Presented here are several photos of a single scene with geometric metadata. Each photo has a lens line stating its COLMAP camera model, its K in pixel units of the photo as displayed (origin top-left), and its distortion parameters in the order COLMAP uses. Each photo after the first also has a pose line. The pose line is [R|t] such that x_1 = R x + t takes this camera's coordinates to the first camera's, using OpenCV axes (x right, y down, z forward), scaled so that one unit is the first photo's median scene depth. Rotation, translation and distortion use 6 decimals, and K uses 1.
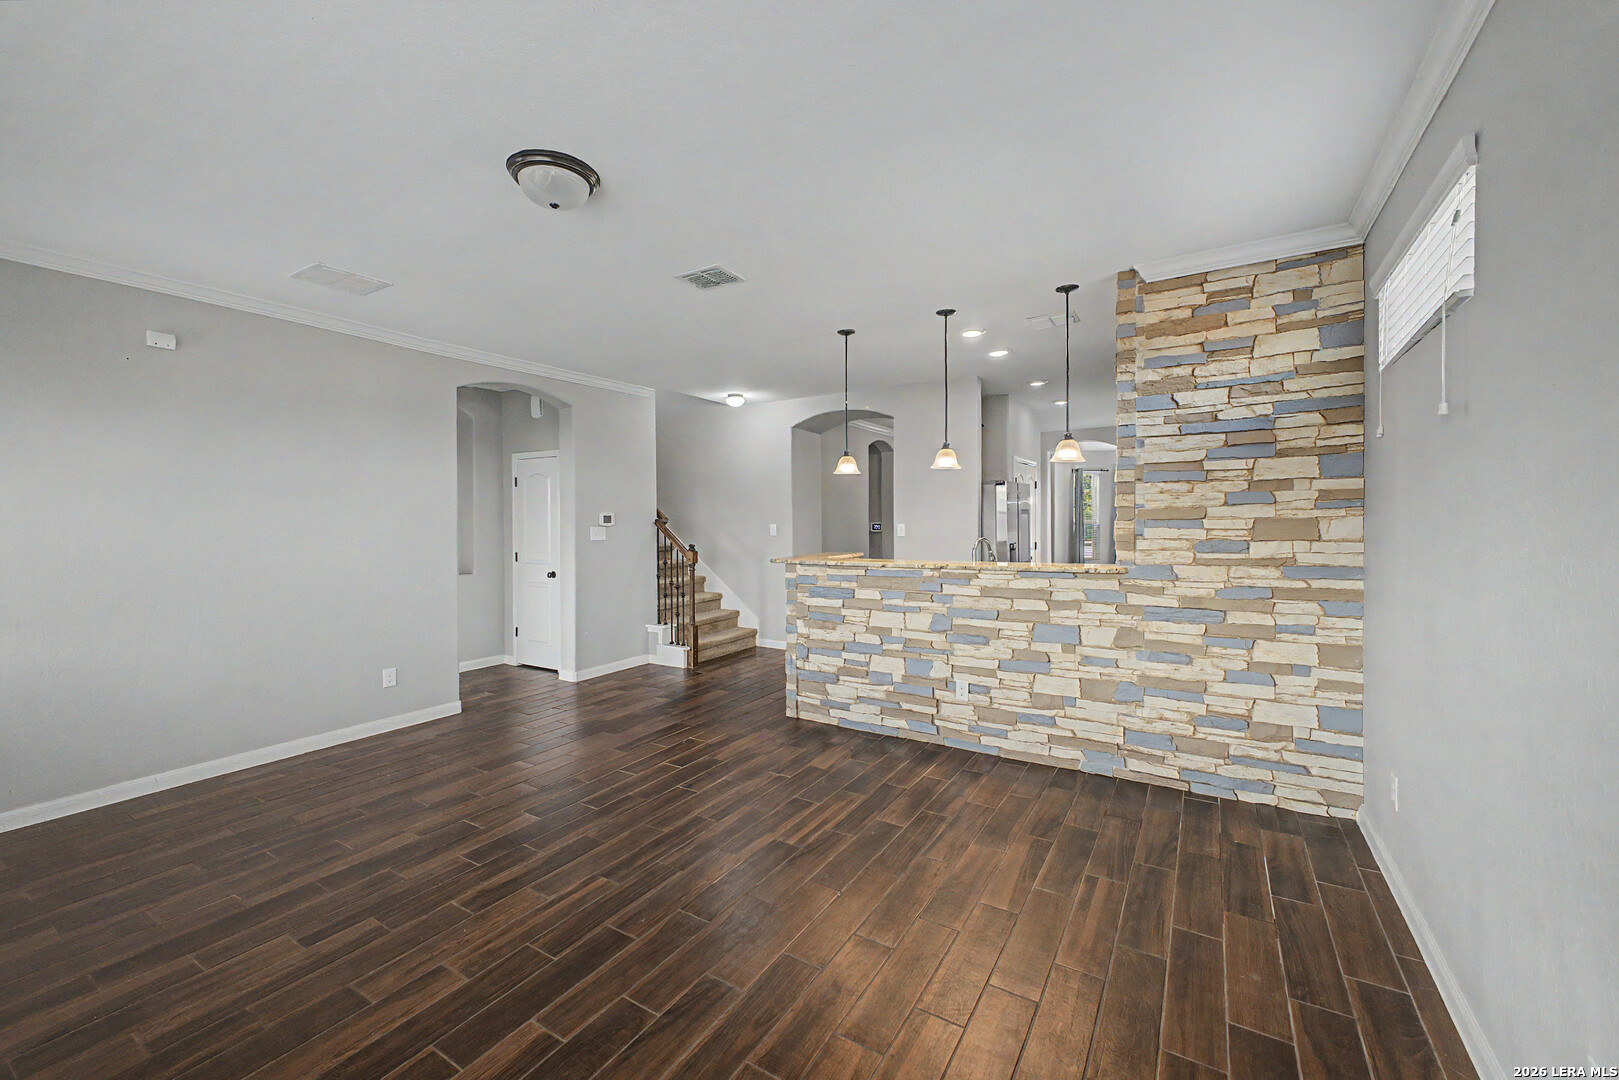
lens RADIAL K [[648.3, 0, 810.2], [0, 648.3, 533.2], [0, 0, 1]] dist [0.002174, -0.000148]
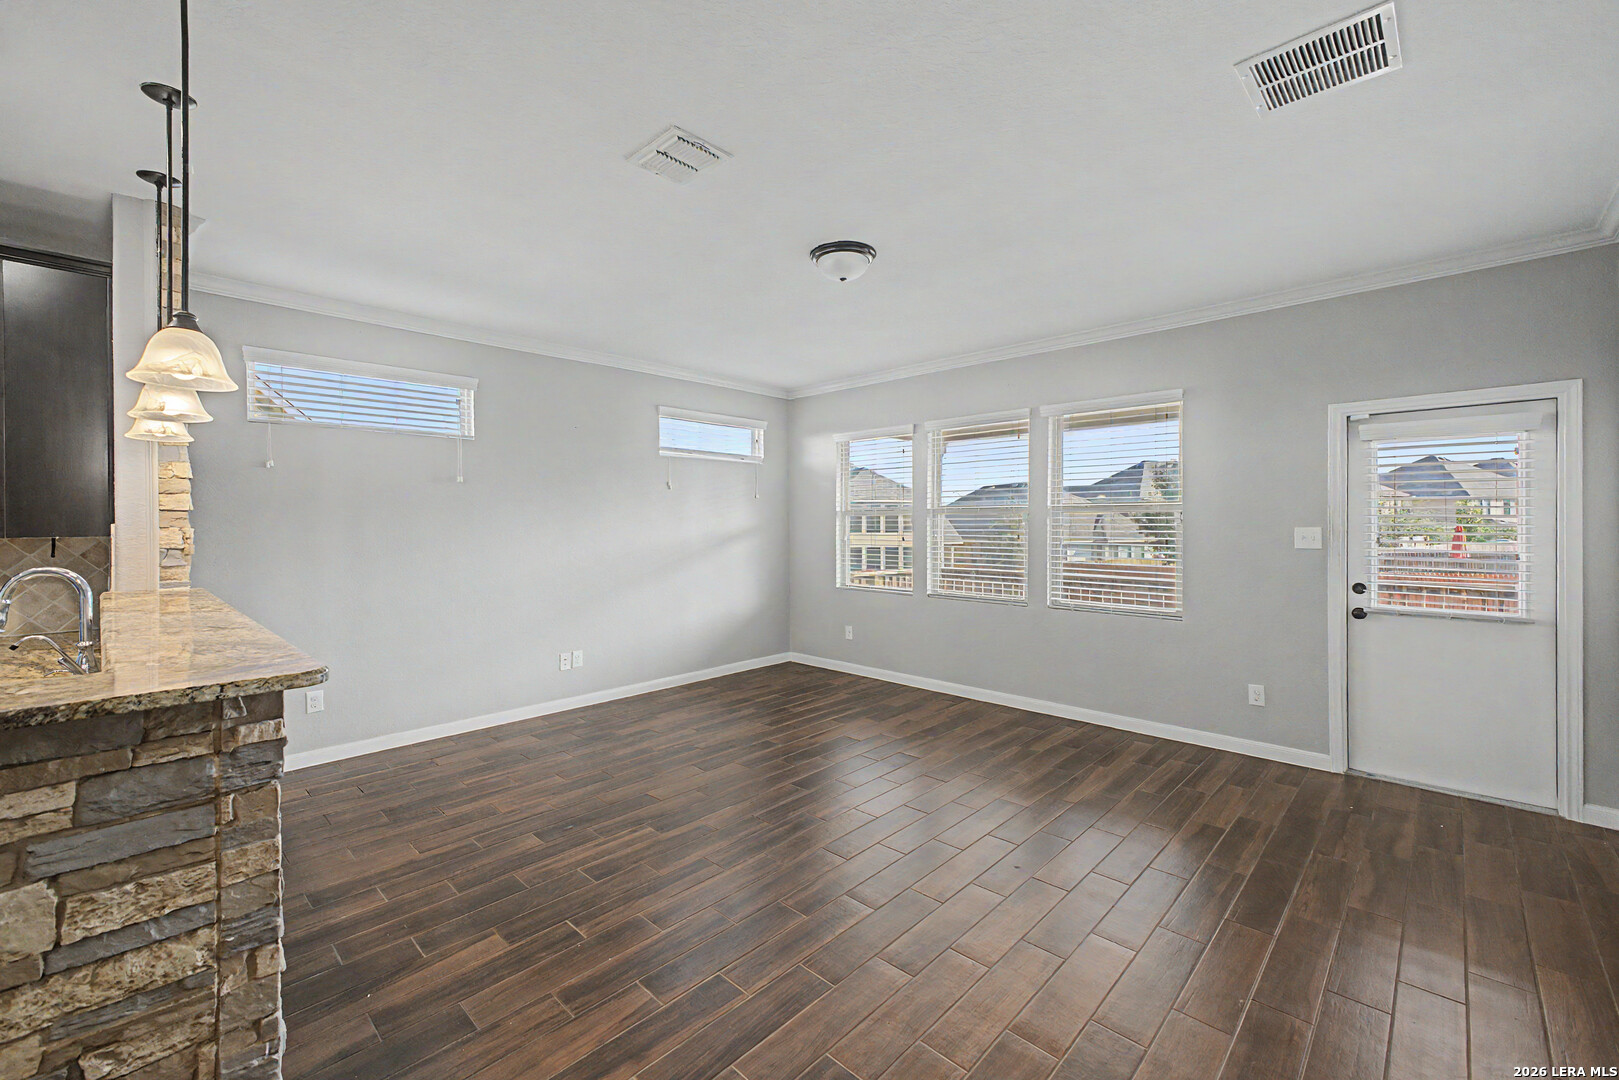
lens RADIAL K [[648.3, 0, 815.0], [0, 648.3, 528.5], [0, 0, 1]] dist [0.002174, -0.000148]
pose [[-0.979344, 0.004481, 0.202150, -0.425472], [0.008930, 0.999737, 0.021105, -0.028546], [-0.202002, 0.022474, -0.979127, 1.641746]]
